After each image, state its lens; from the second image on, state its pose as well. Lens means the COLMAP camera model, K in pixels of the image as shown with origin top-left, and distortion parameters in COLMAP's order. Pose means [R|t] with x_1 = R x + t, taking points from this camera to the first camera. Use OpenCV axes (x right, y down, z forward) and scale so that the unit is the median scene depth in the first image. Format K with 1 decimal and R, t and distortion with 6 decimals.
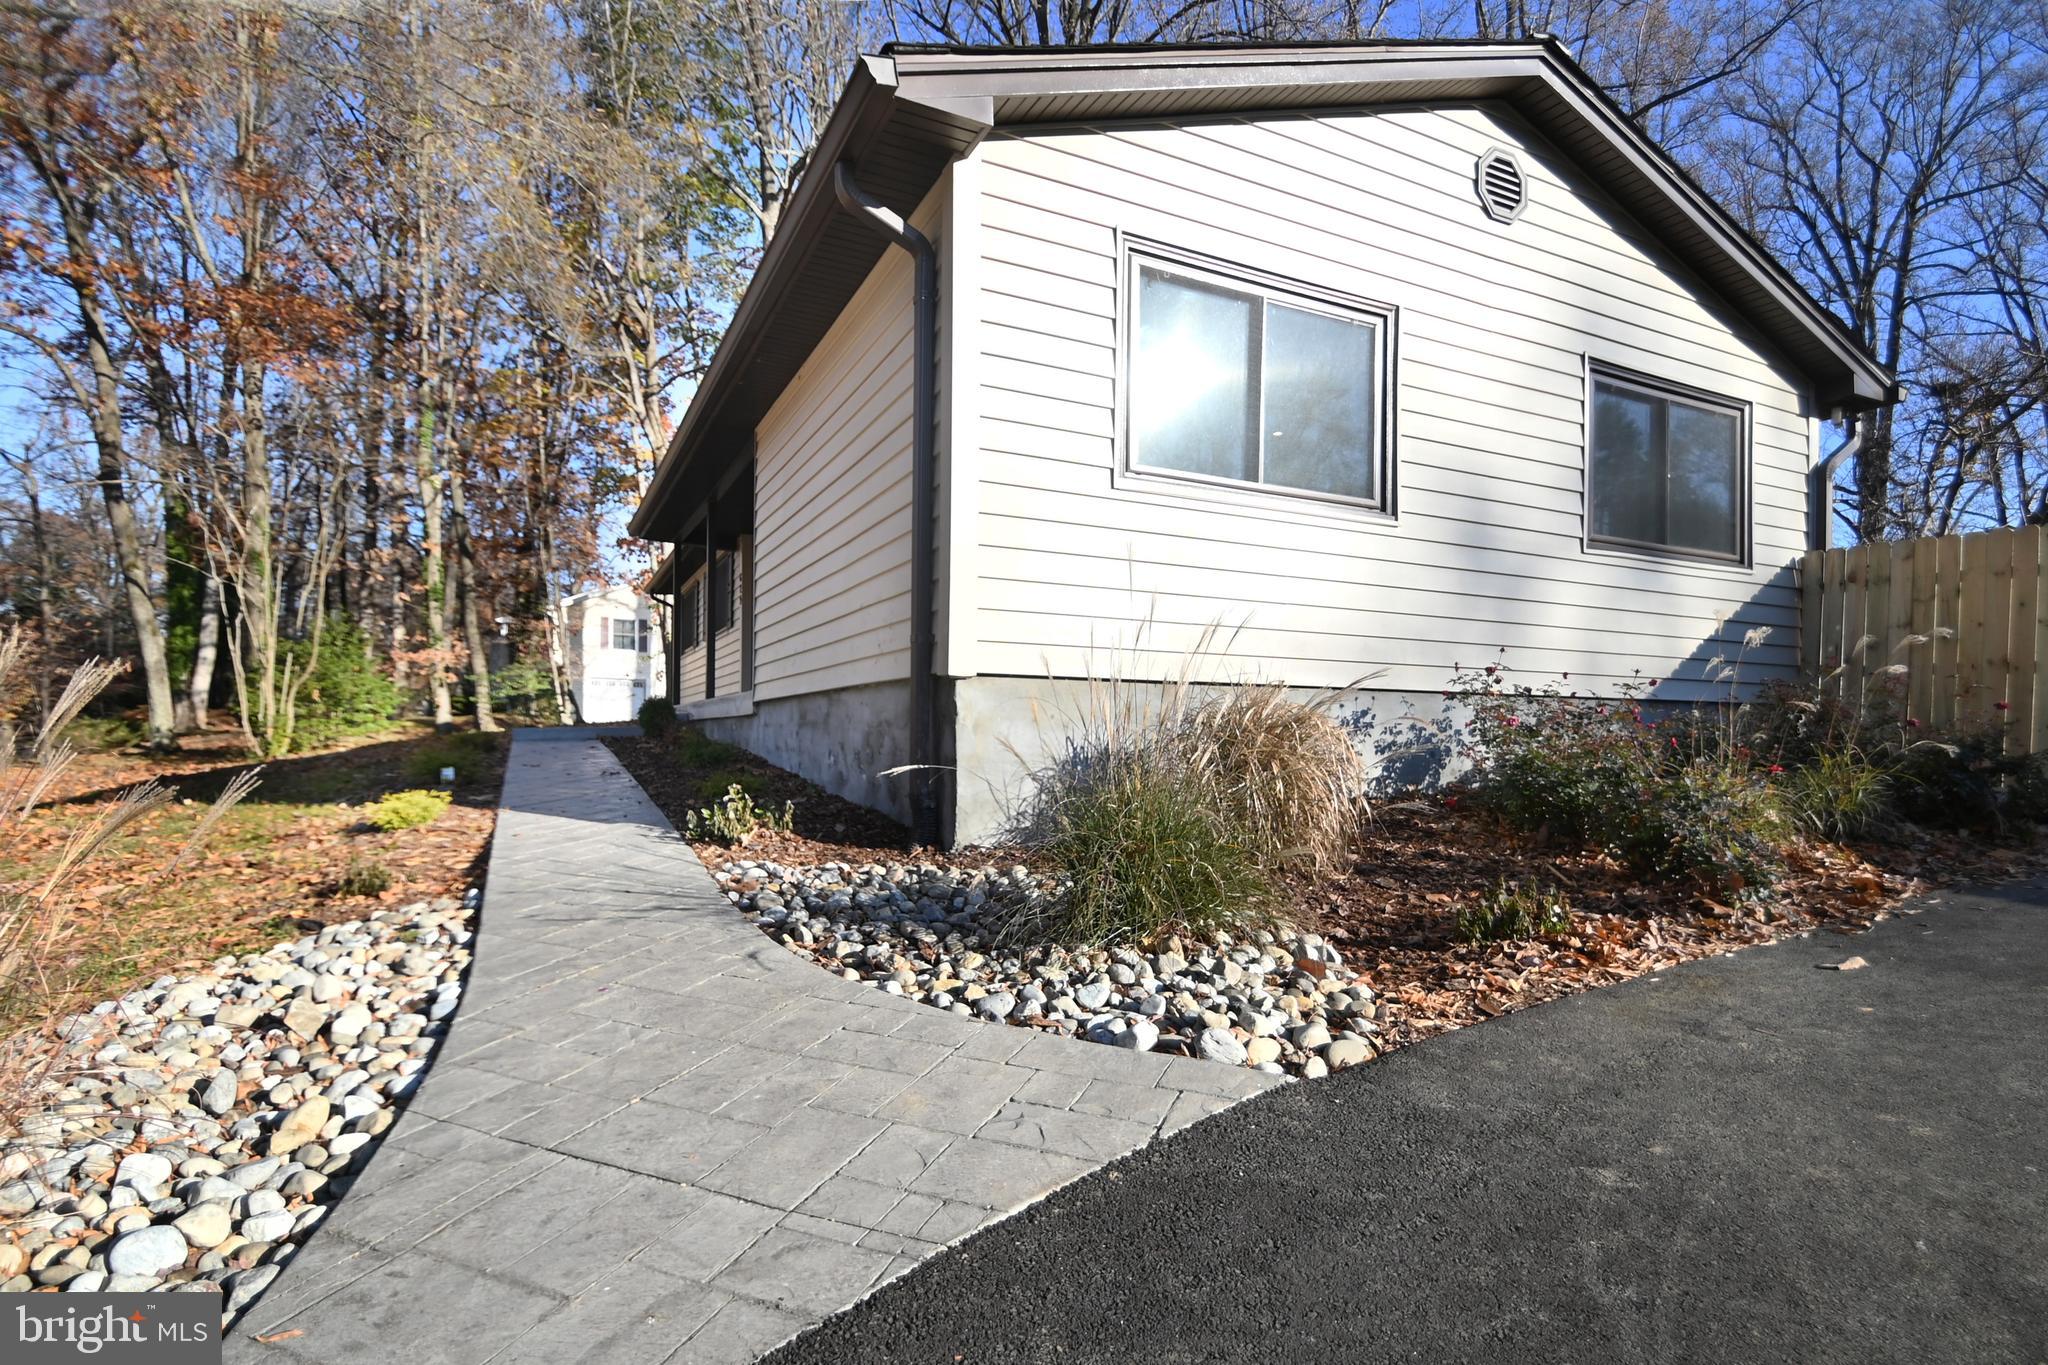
lens RADIAL K [[971.7, 0, 1031.1], [0, 971.7, 702.9], [0, 0, 1]] dist [0.006592, -0.016025]
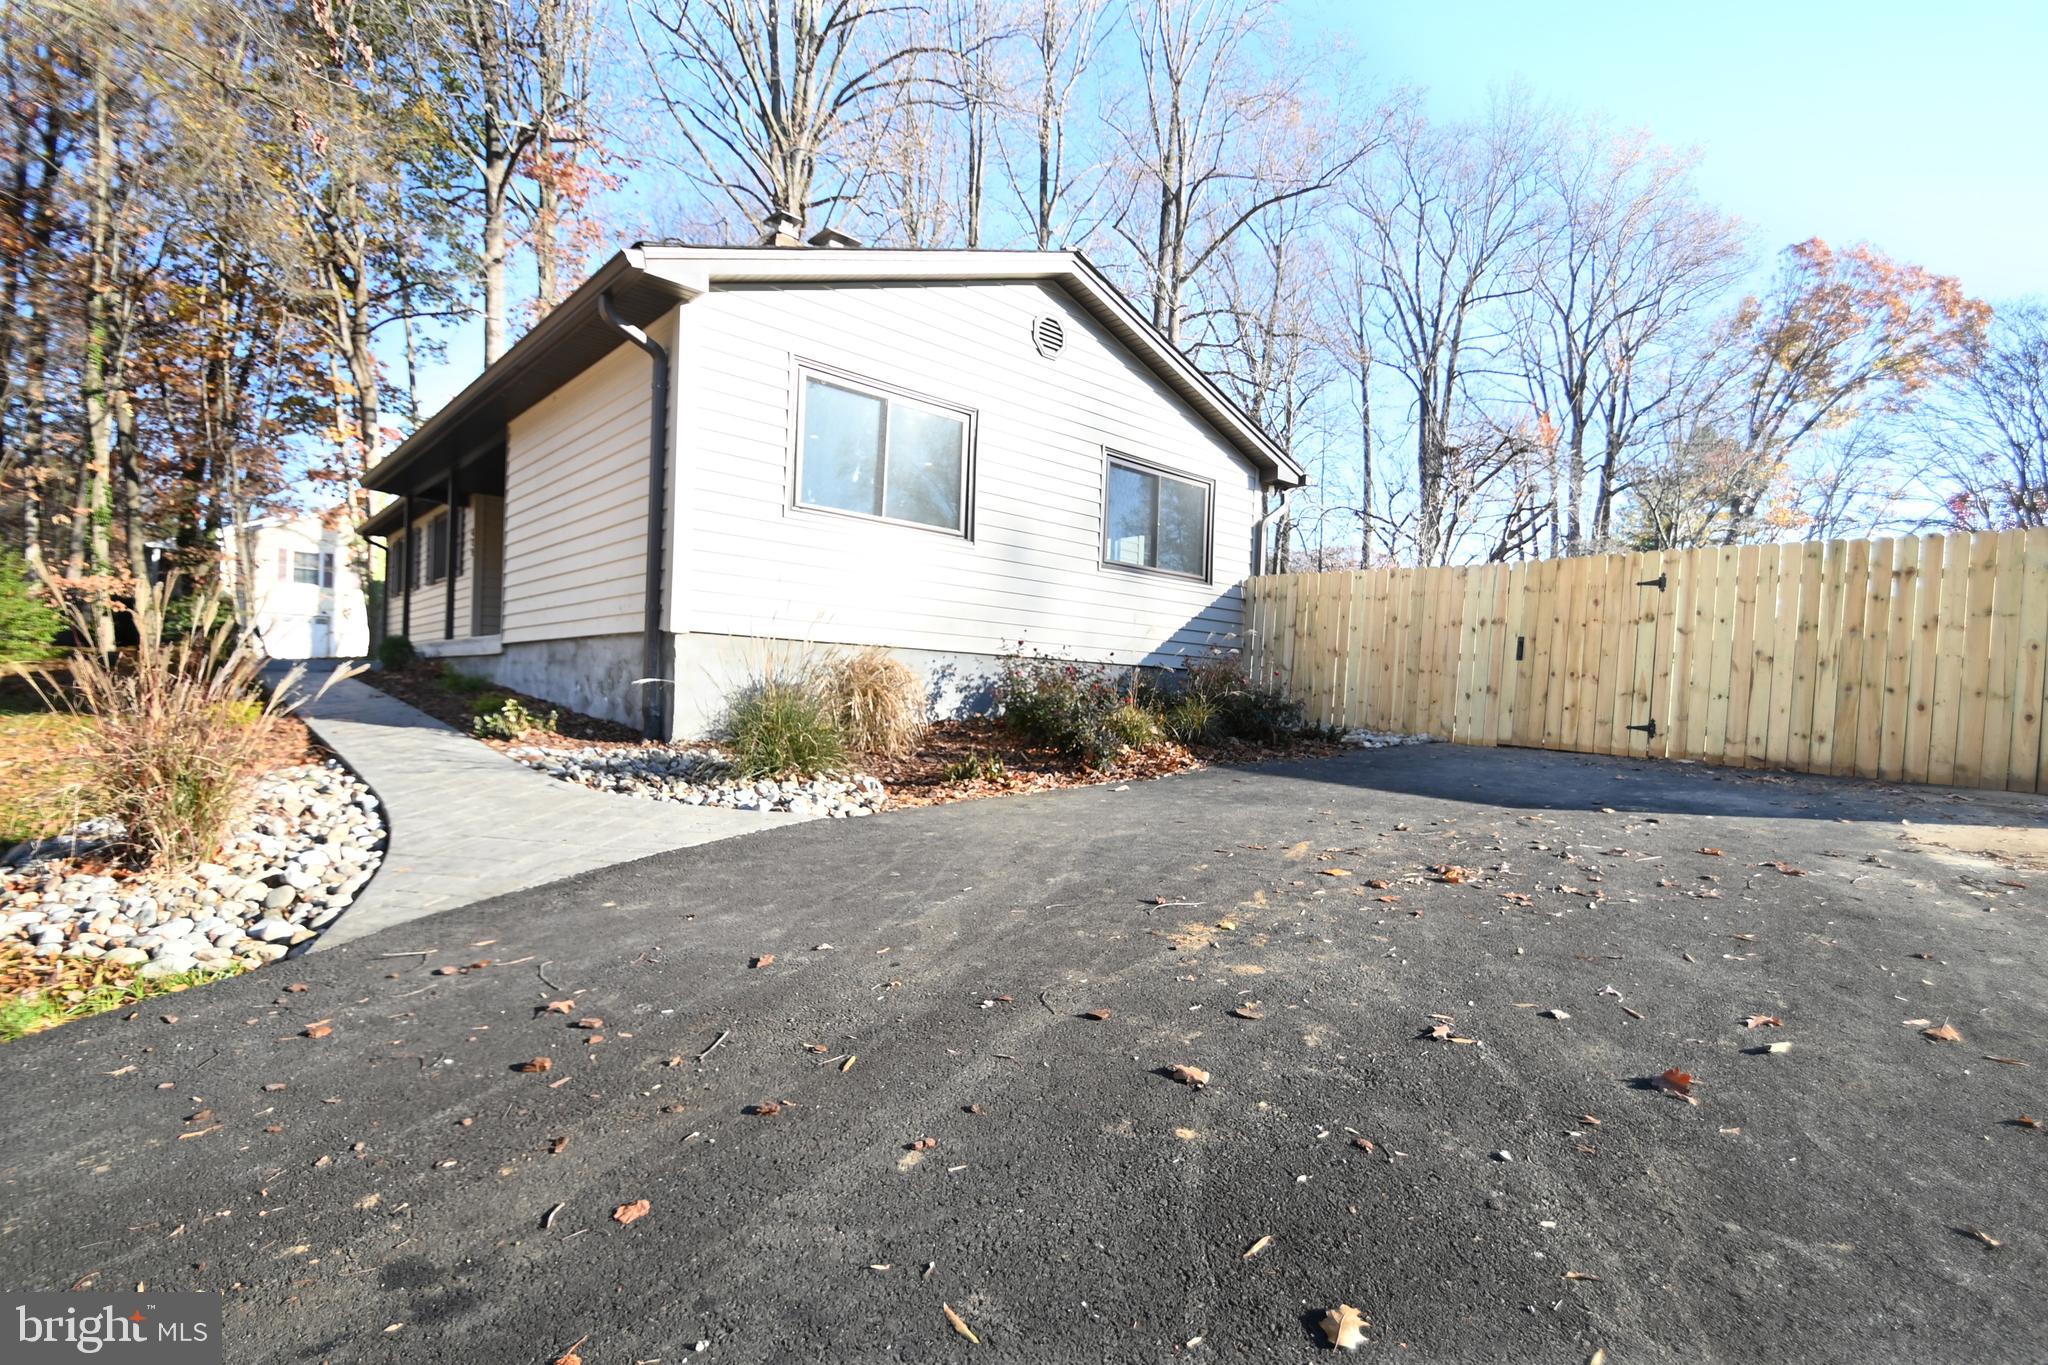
lens RADIAL K [[971.7, 0, 1031.1], [0, 971.7, 702.9], [0, 0, 1]] dist [0.006592, -0.016025]
pose [[0.962023, 0.025001, 0.271822, 0.041883], [-0.036059, 0.998710, 0.035761, 0.007907], [-0.270577, -0.044204, 0.961683, -0.544449]]
